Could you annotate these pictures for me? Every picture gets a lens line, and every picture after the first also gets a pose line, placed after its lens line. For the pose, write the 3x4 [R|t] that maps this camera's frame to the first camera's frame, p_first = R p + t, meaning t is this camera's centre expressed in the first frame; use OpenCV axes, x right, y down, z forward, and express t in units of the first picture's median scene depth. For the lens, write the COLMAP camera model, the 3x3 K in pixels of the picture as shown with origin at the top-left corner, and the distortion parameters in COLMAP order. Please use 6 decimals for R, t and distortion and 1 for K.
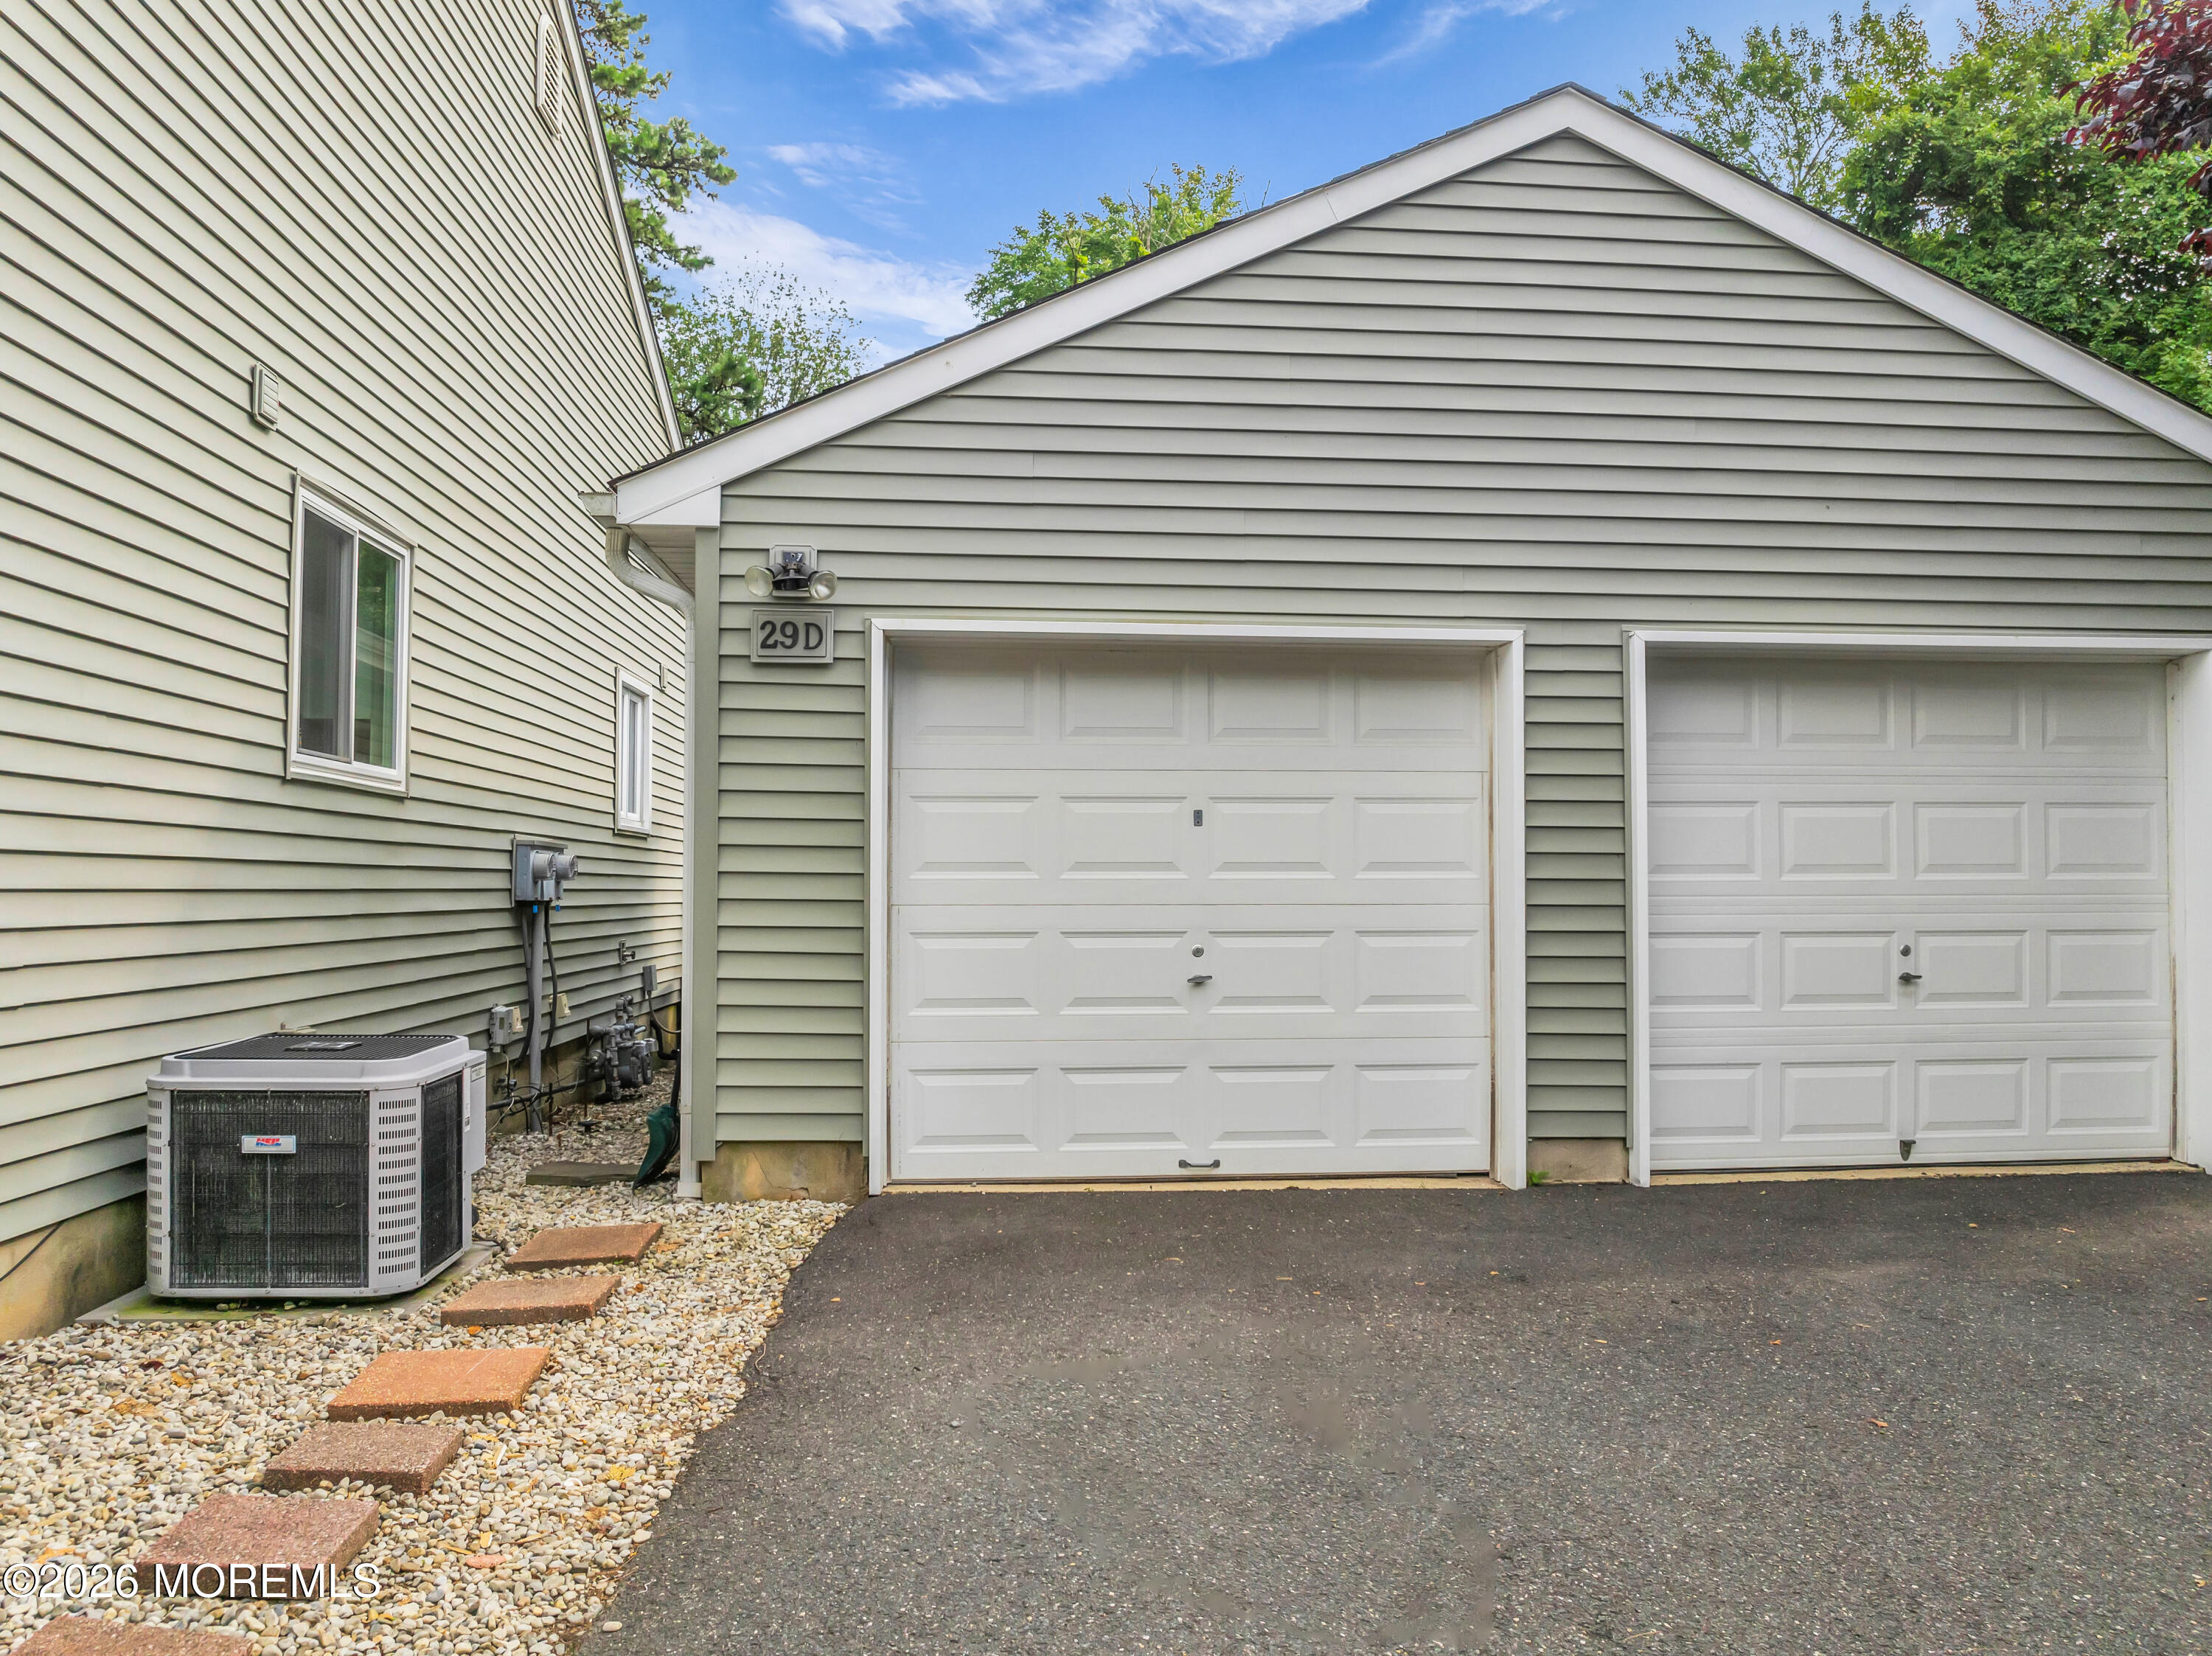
lens RADIAL K [[1596.5, 0, 1114.1], [0, 1596.5, 868.3], [0, 0, 1]] dist [-0.033745, 0.001894]
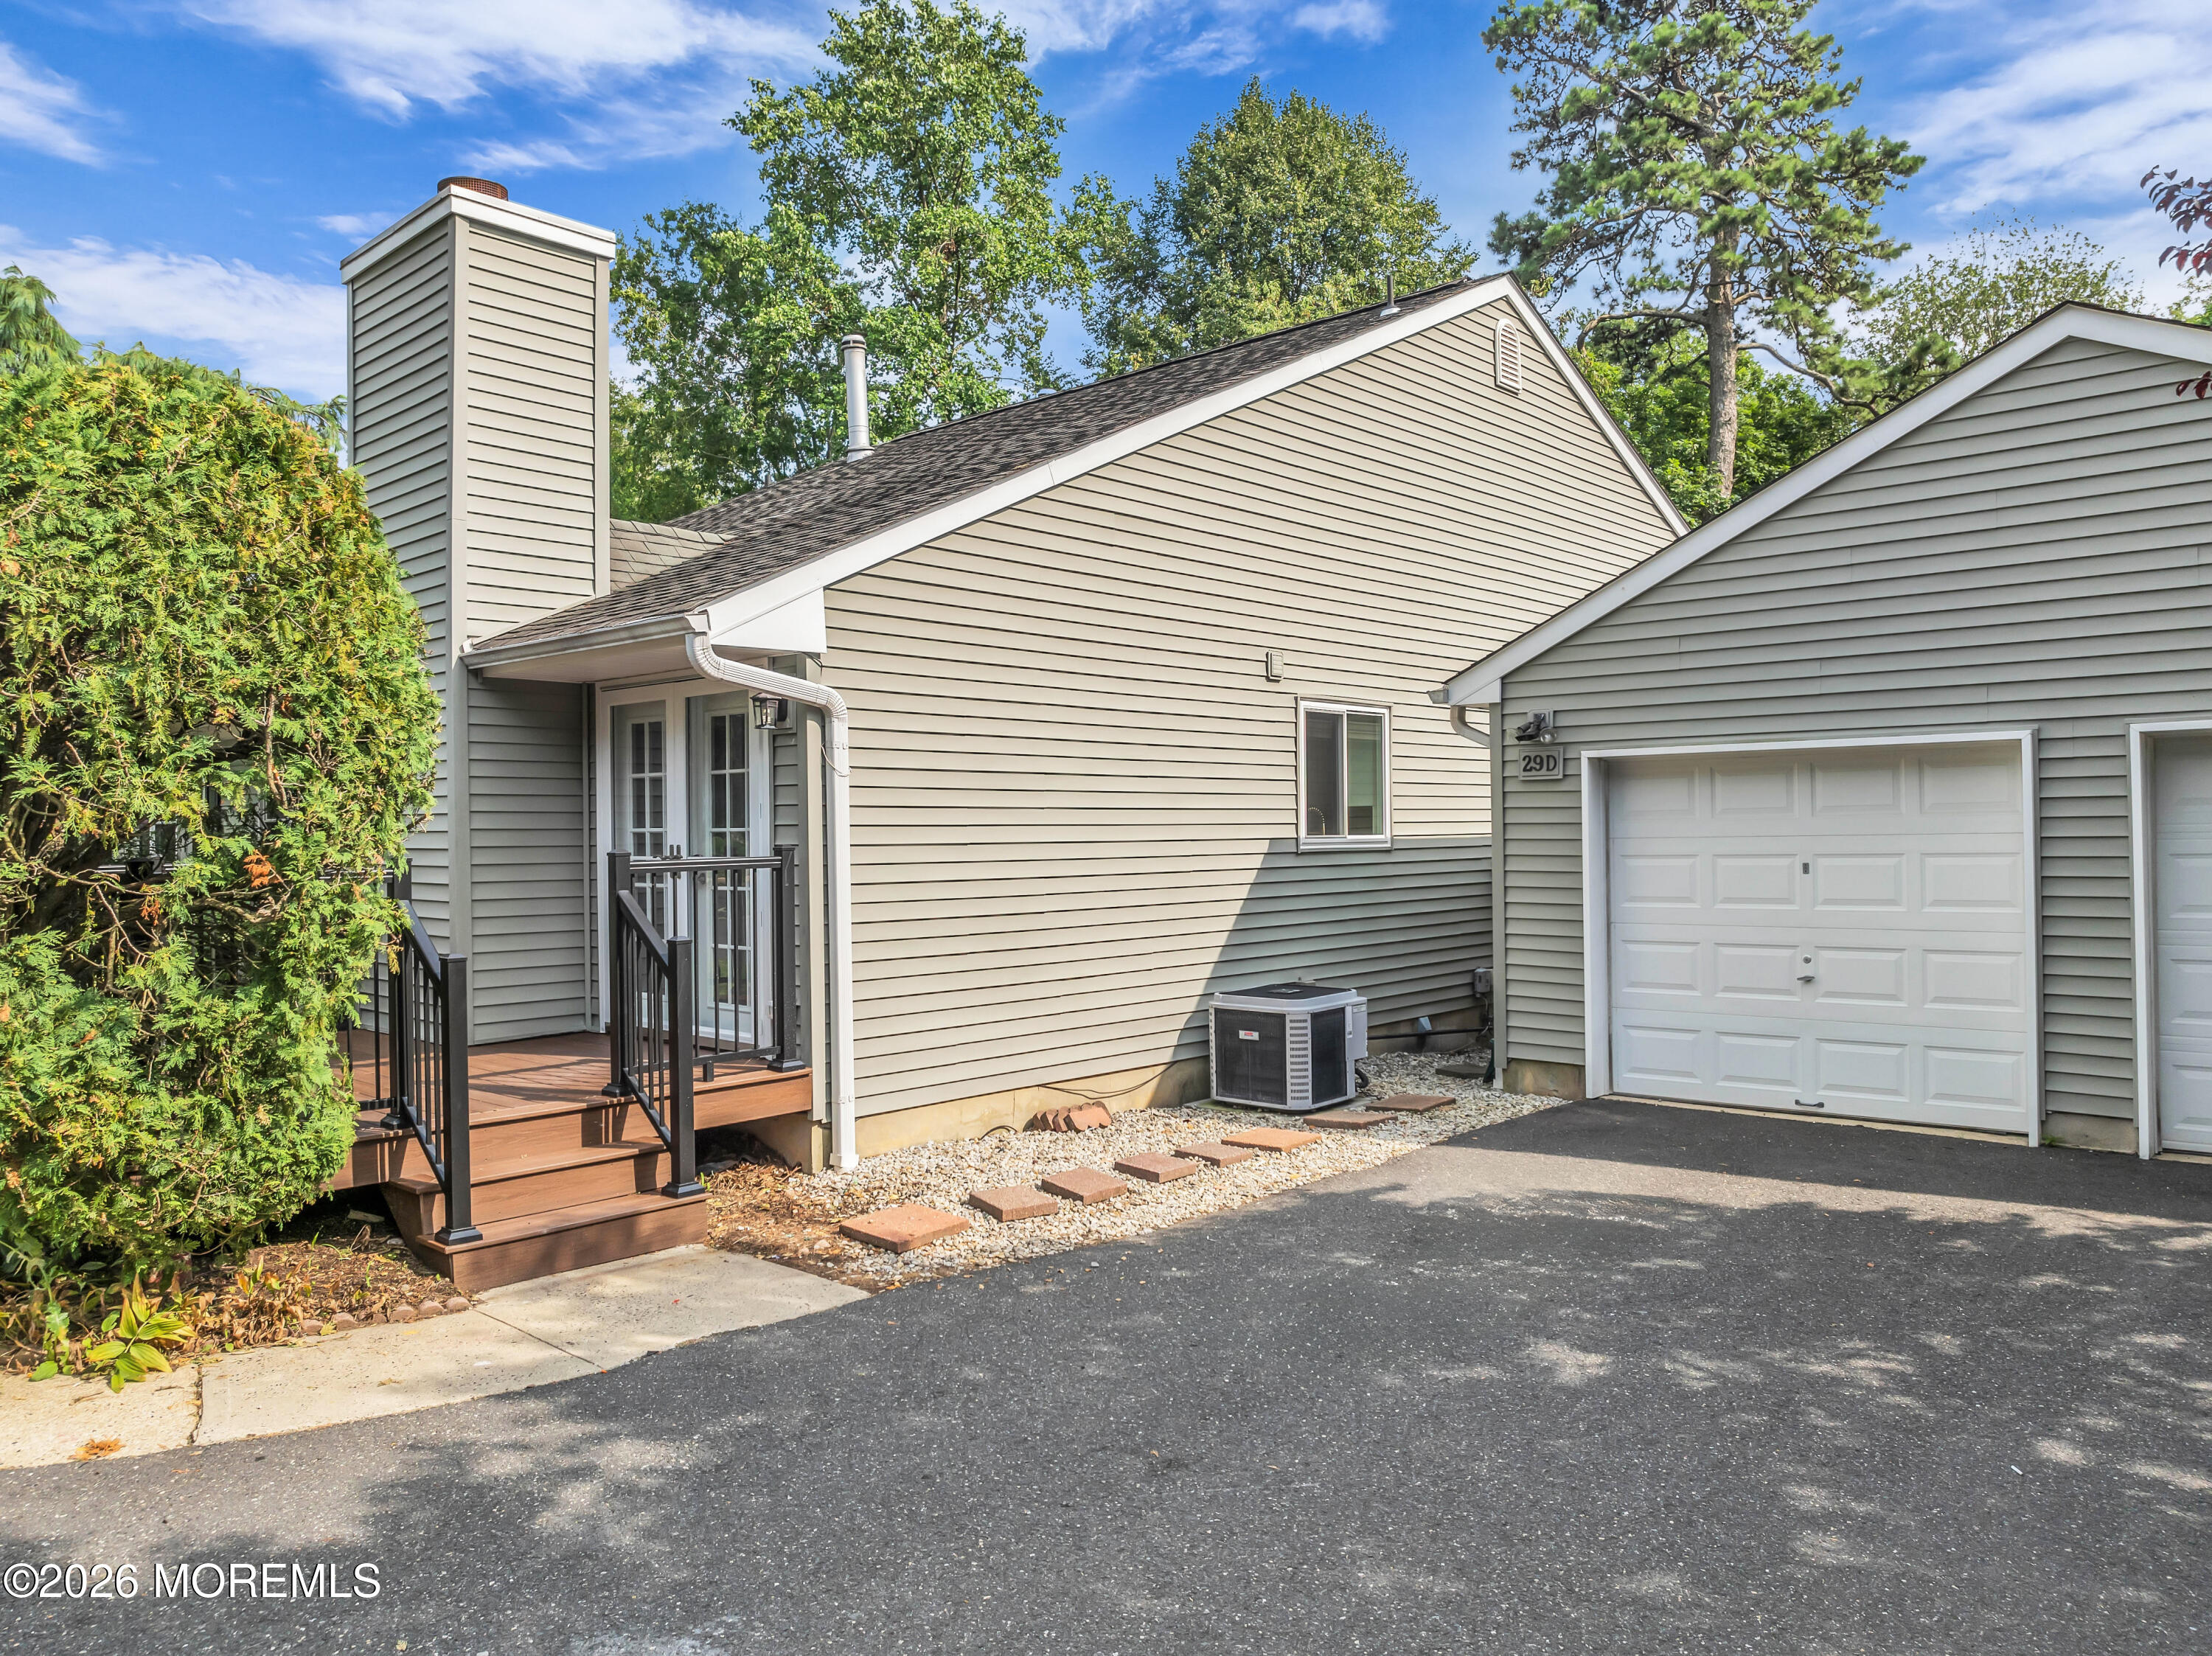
lens RADIAL K [[1604.7, 0, 1106.0], [0, 1604.7, 828.0], [0, 0, 1]] dist [-0.039716, -0.002812]
pose [[0.674348, -0.013385, -0.738293, 0.722999], [0.026554, 0.999629, 0.006132, -0.097795], [0.737936, -0.023740, 0.674452, -0.475207]]
